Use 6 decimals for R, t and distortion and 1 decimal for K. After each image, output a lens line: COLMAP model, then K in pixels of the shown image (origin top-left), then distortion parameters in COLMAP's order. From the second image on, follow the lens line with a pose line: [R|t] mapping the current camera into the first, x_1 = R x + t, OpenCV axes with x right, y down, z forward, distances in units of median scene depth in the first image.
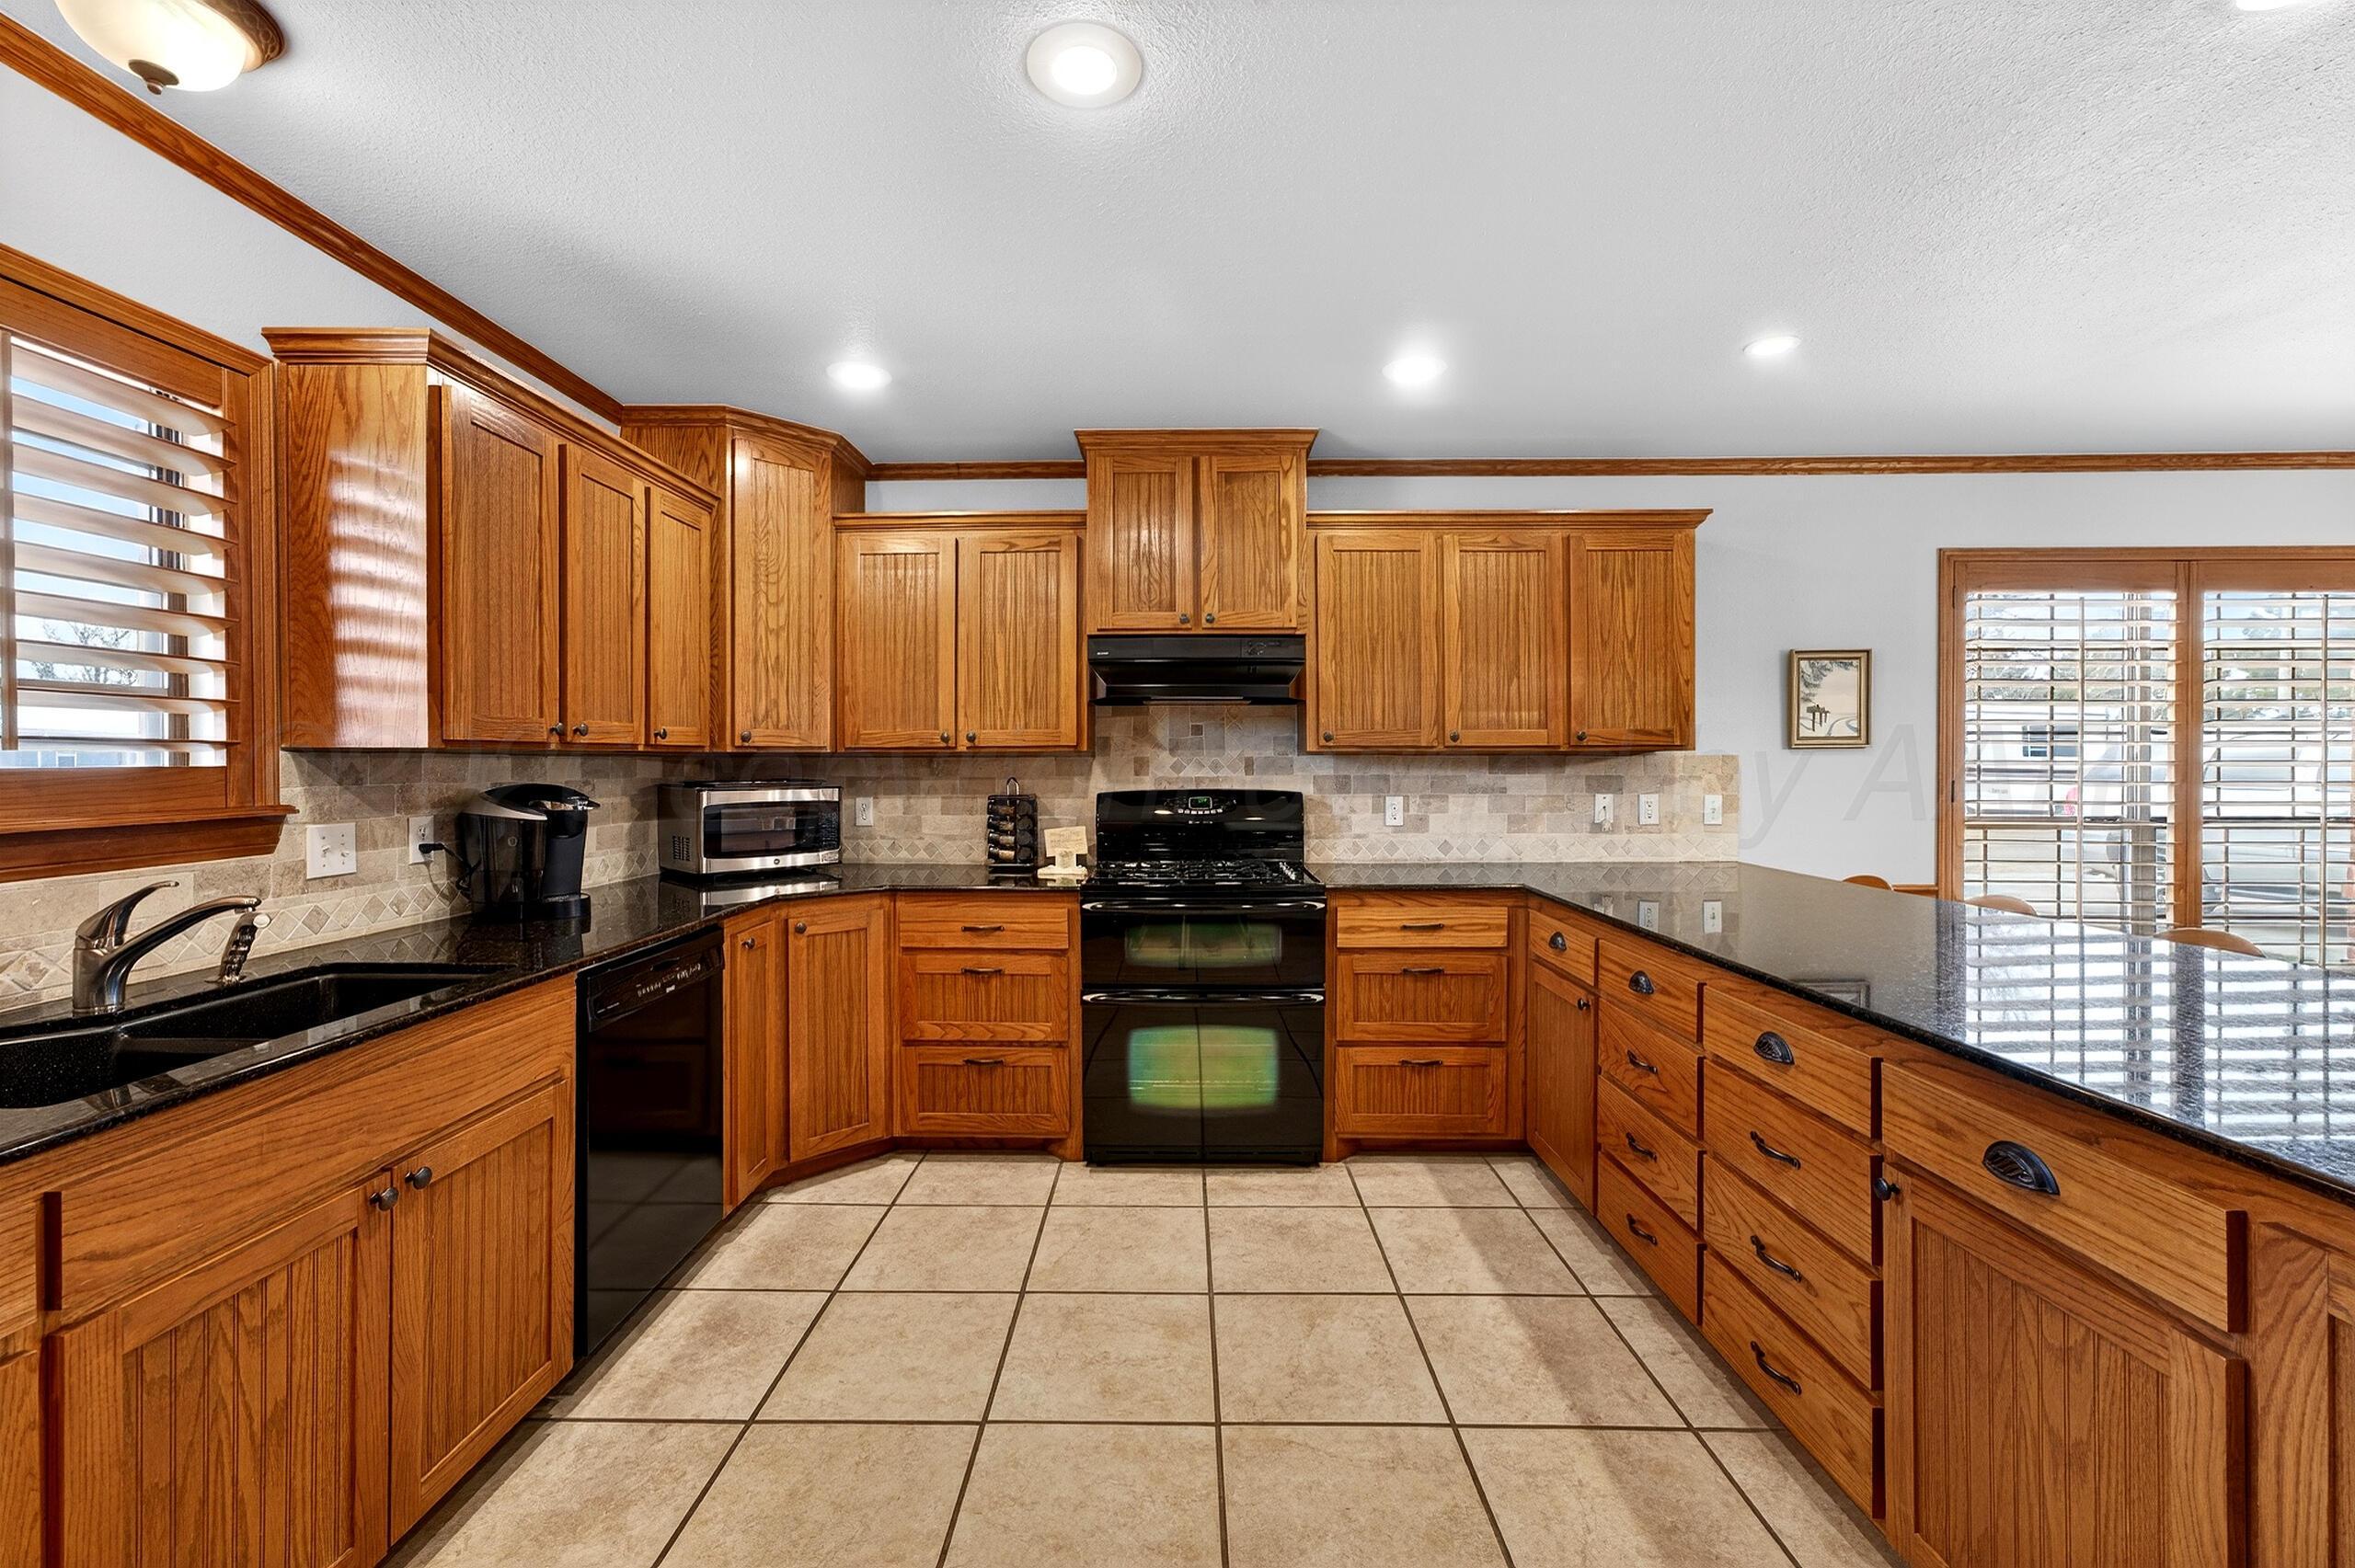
lens RADIAL K [[961.4, 0, 1155.0], [0, 961.4, 755.6], [0, 0, 1]] dist [-0.040729, 0.025290]
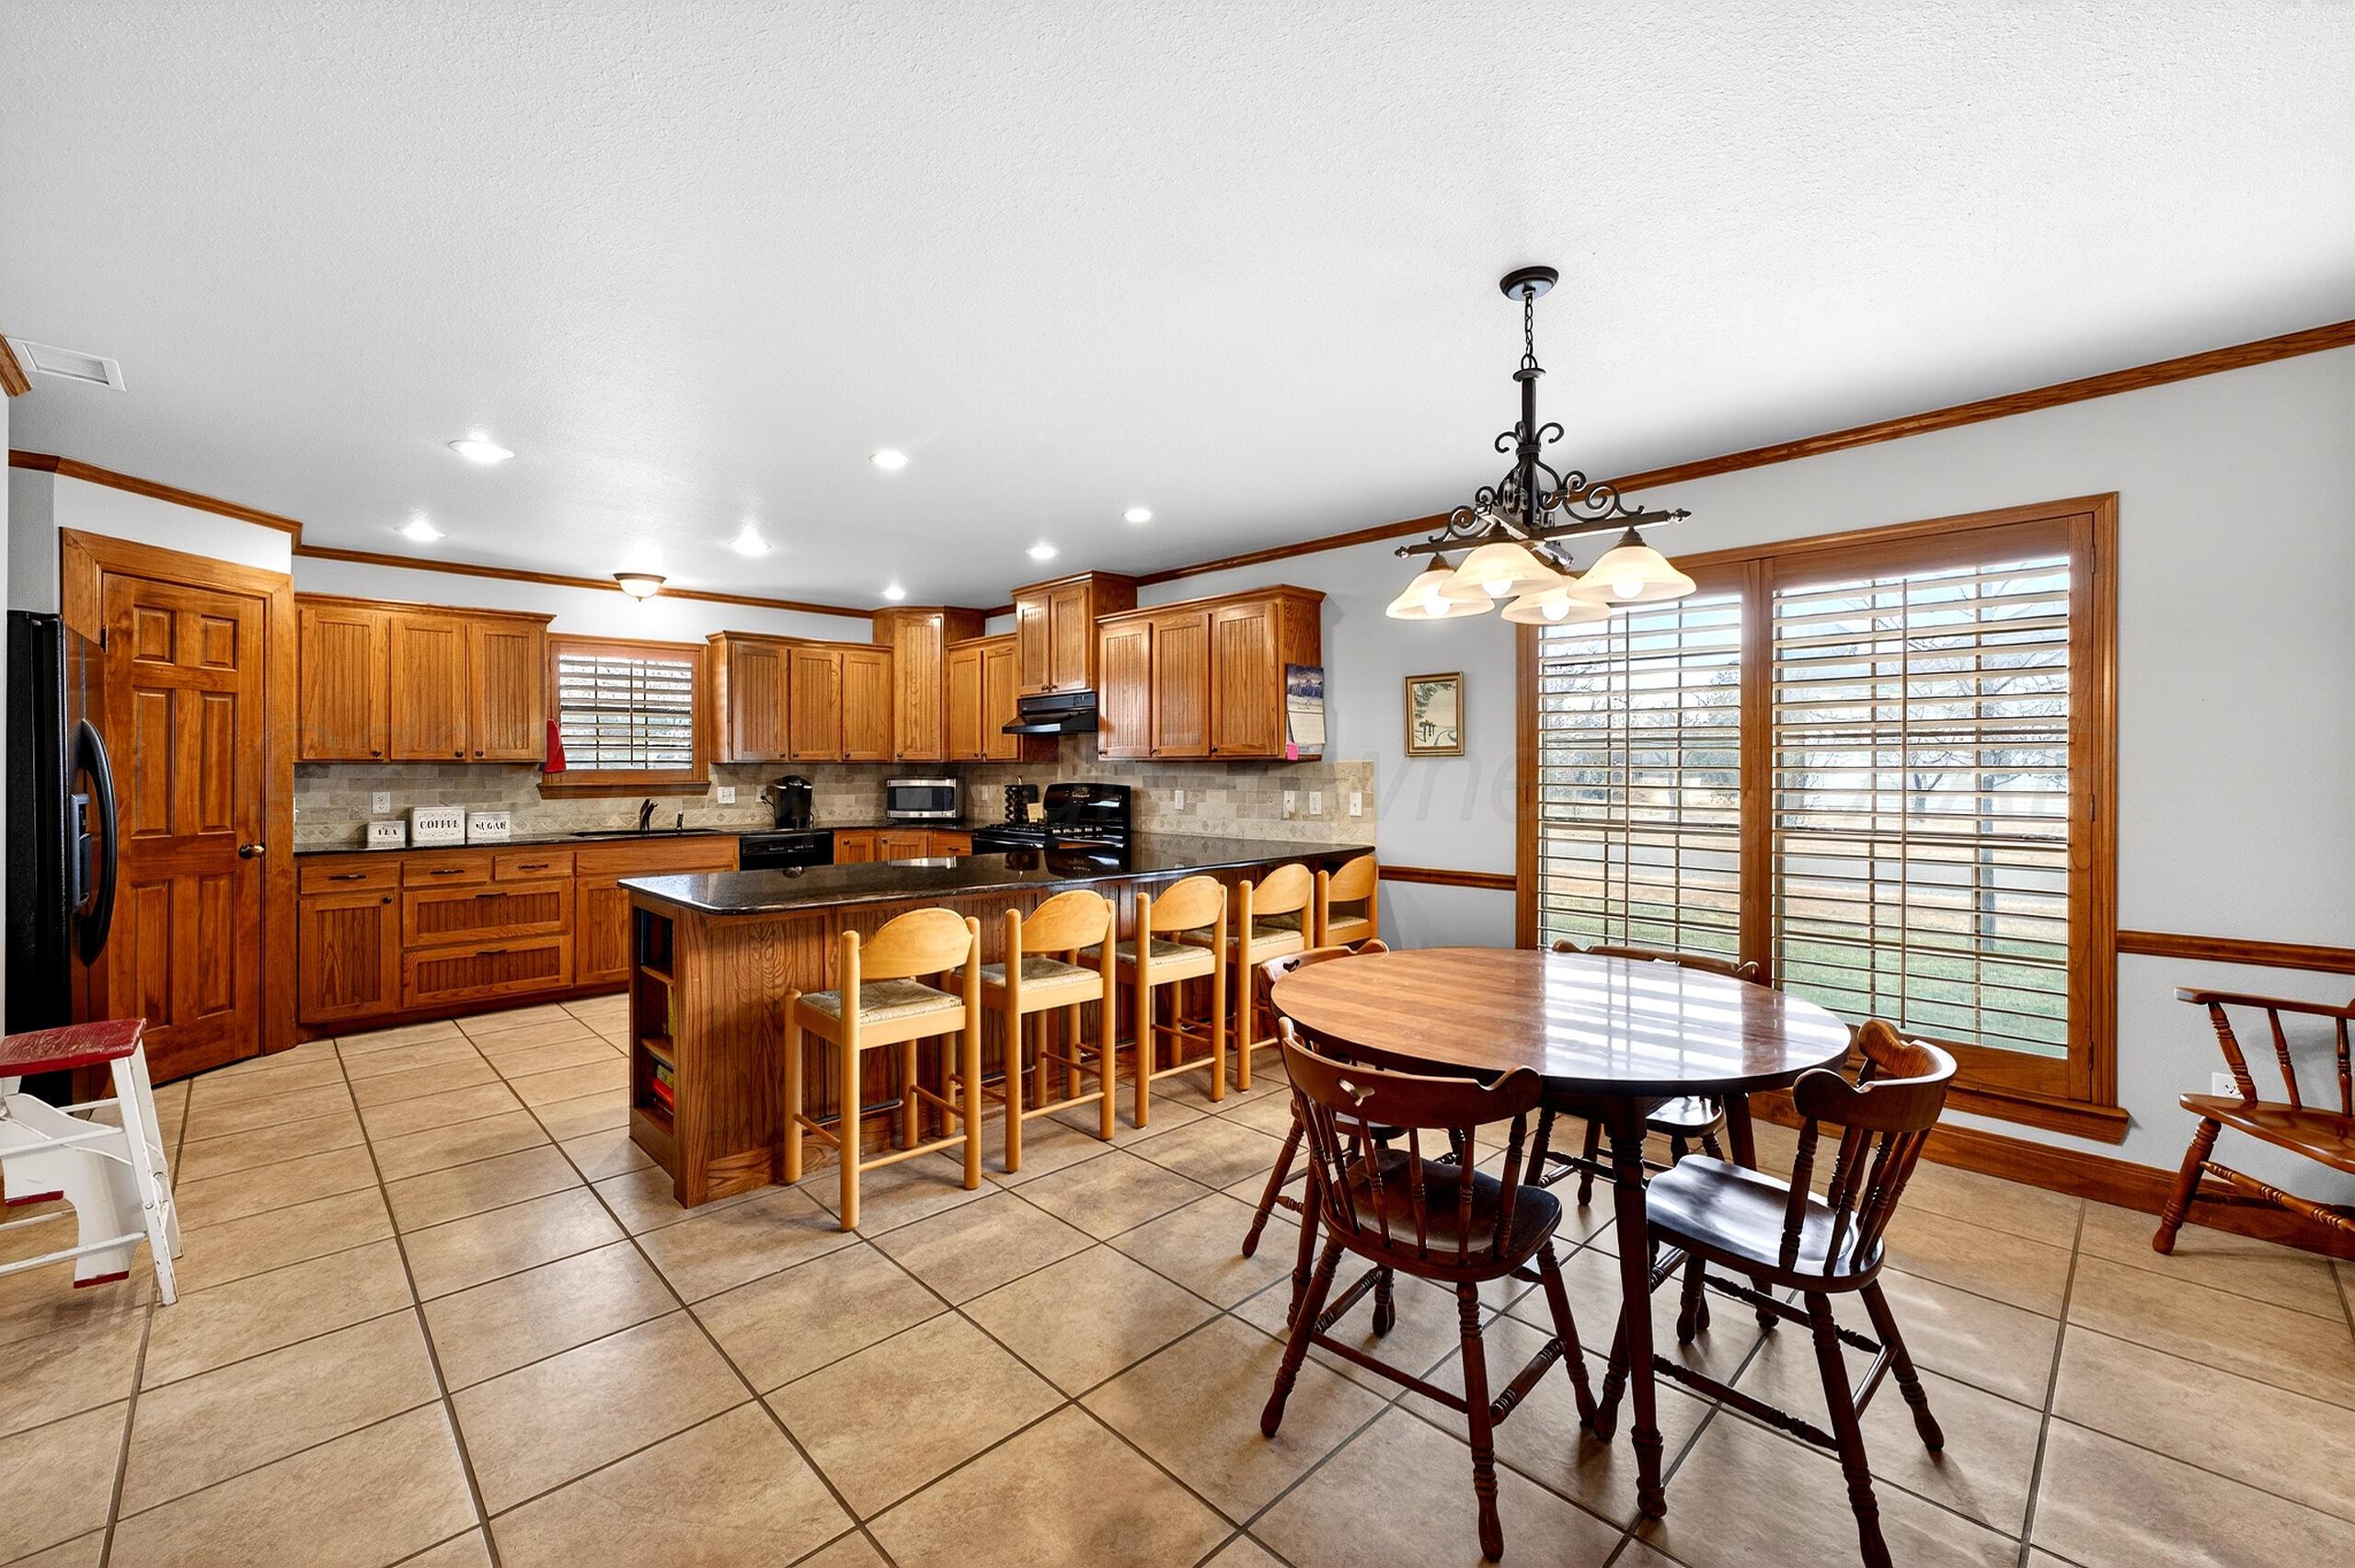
lens RADIAL K [[958.5, 0, 1177.0], [0, 958.5, 763.9], [0, 0, 1]] dist [-0.036373, 0.016772]
pose [[0.722413, -0.001102, -0.691461, 1.433262], [0.004071, 0.999988, 0.002660, -0.003383], [0.691450, -0.004737, 0.722409, -0.126361]]
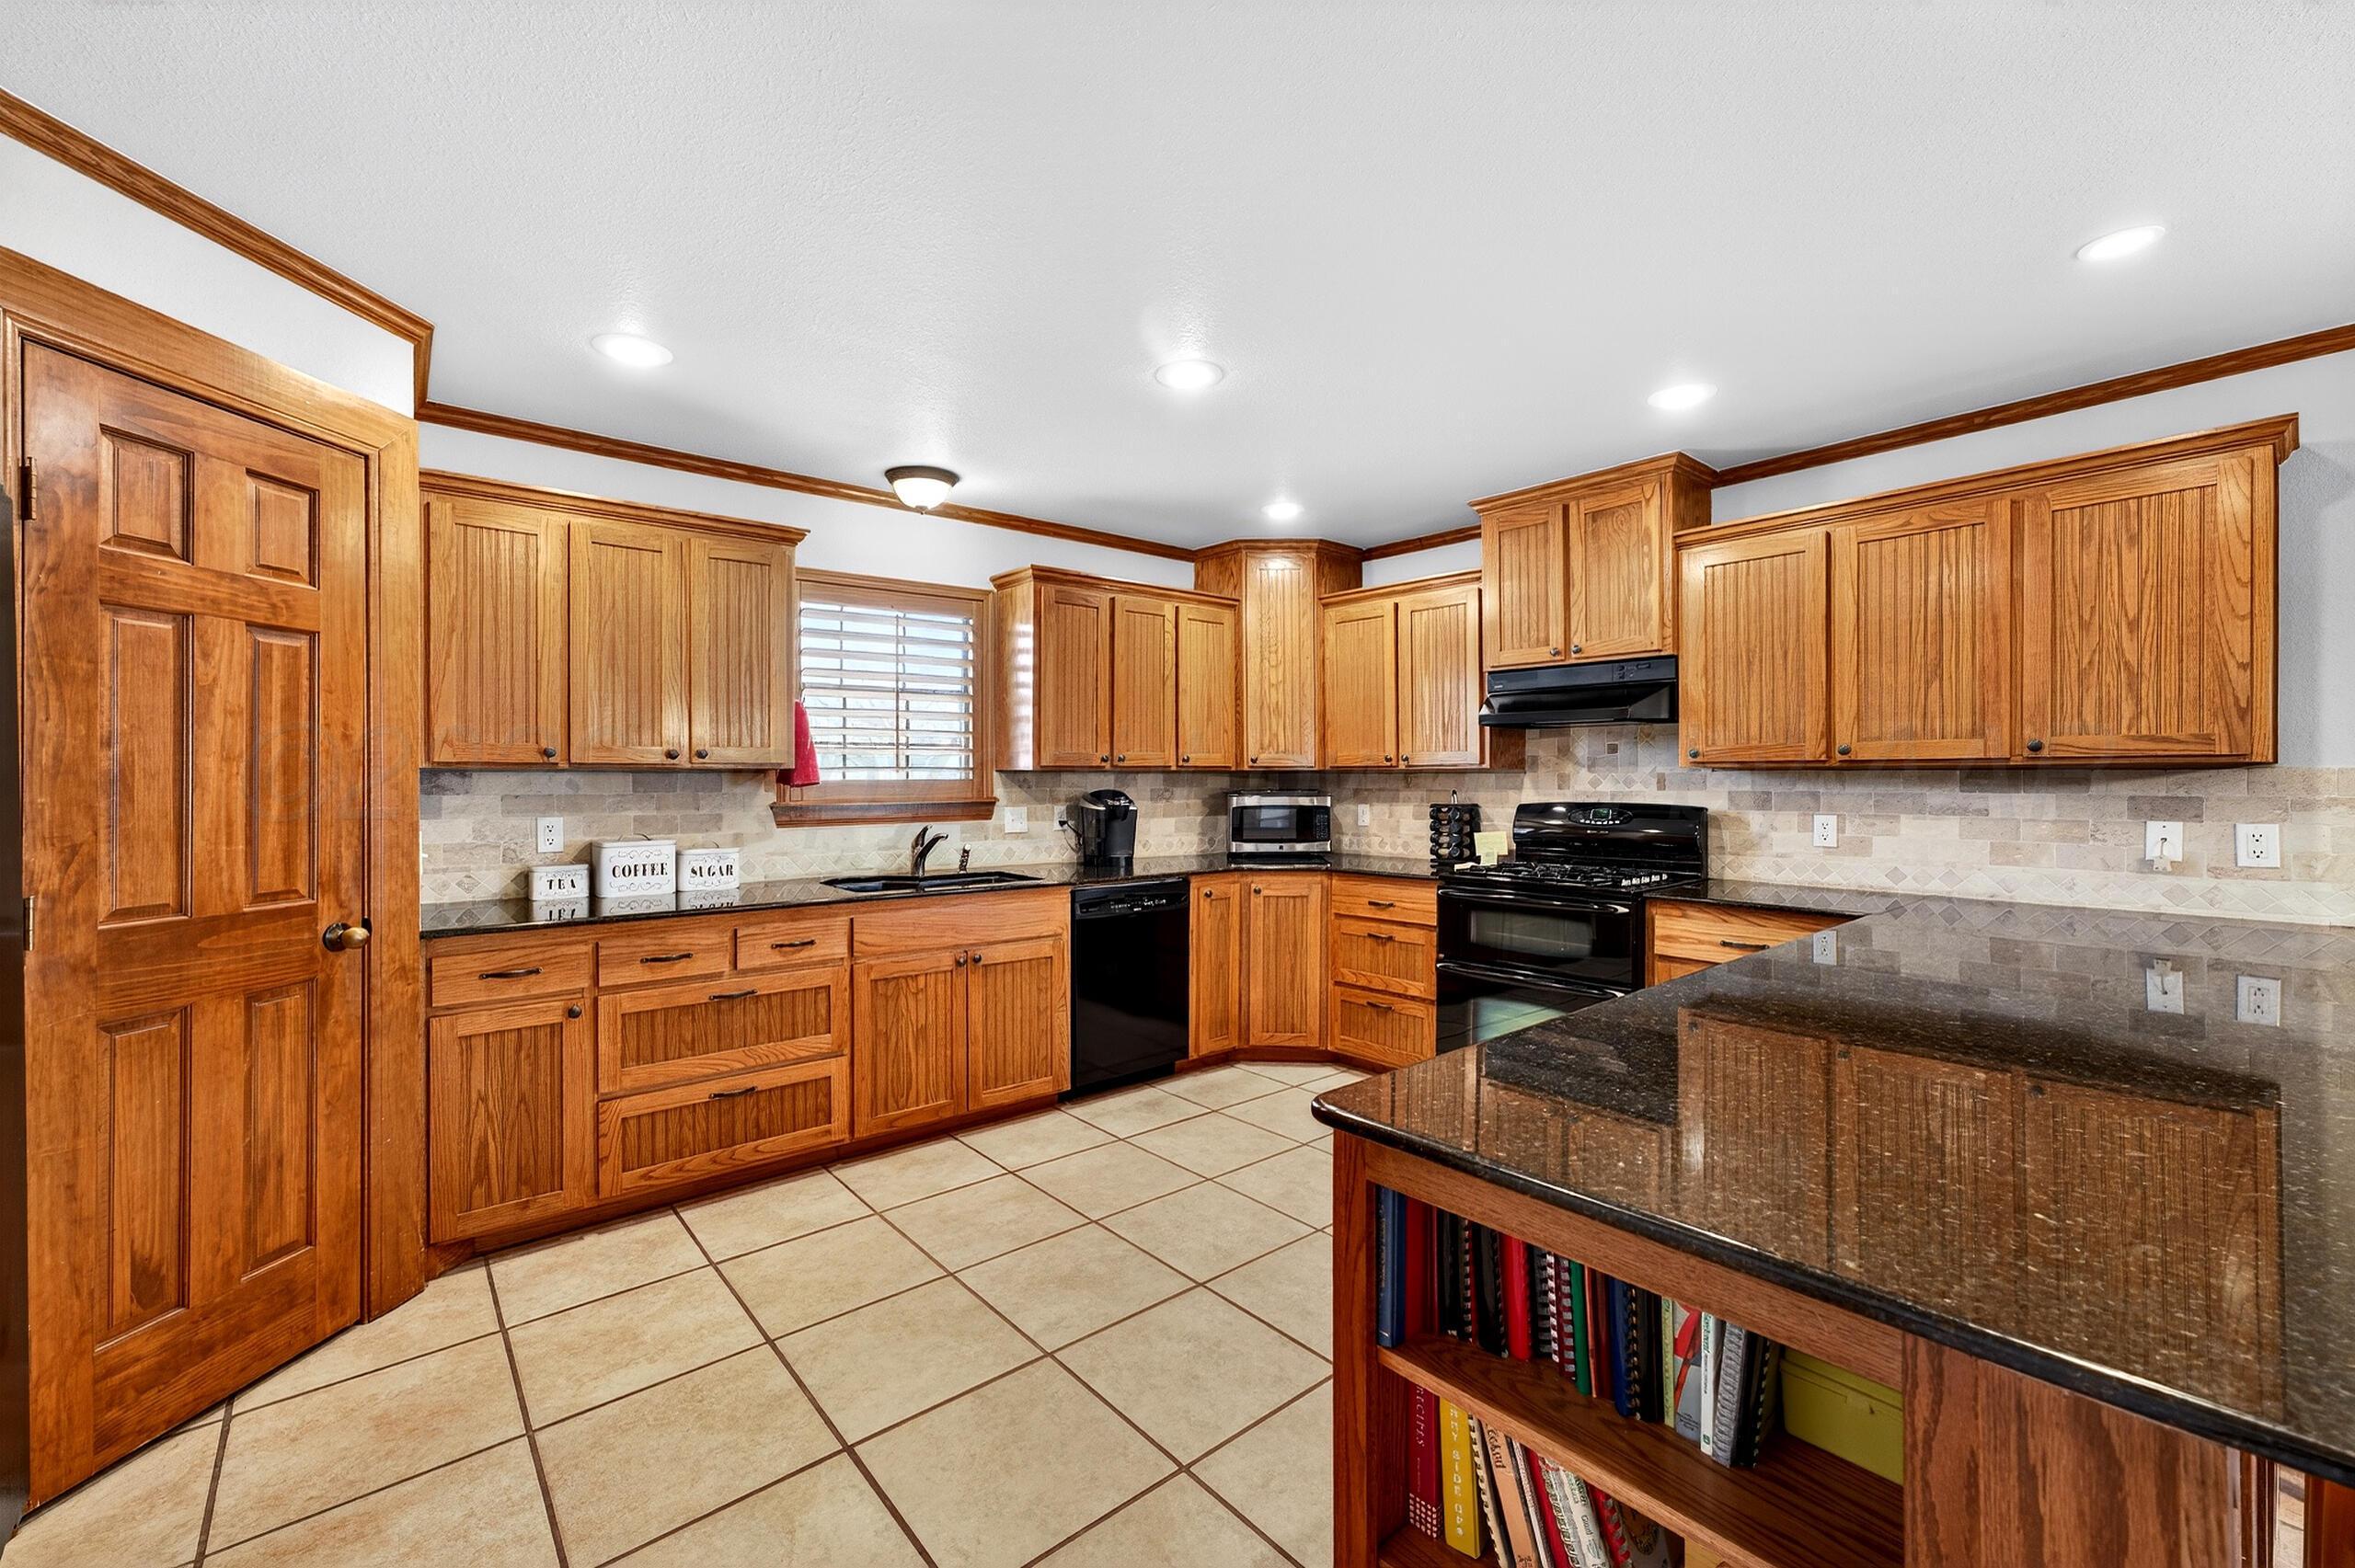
lens RADIAL K [[963.4, 0, 1160.3], [0, 963.4, 778.6], [0, 0, 1]] dist [-0.034663, 0.020082]
pose [[0.662029, 0.002033, -0.749476, 0.554730], [0.004071, 0.999972, 0.006308, -0.000834], [0.749467, -0.007227, 0.662002, -0.086820]]
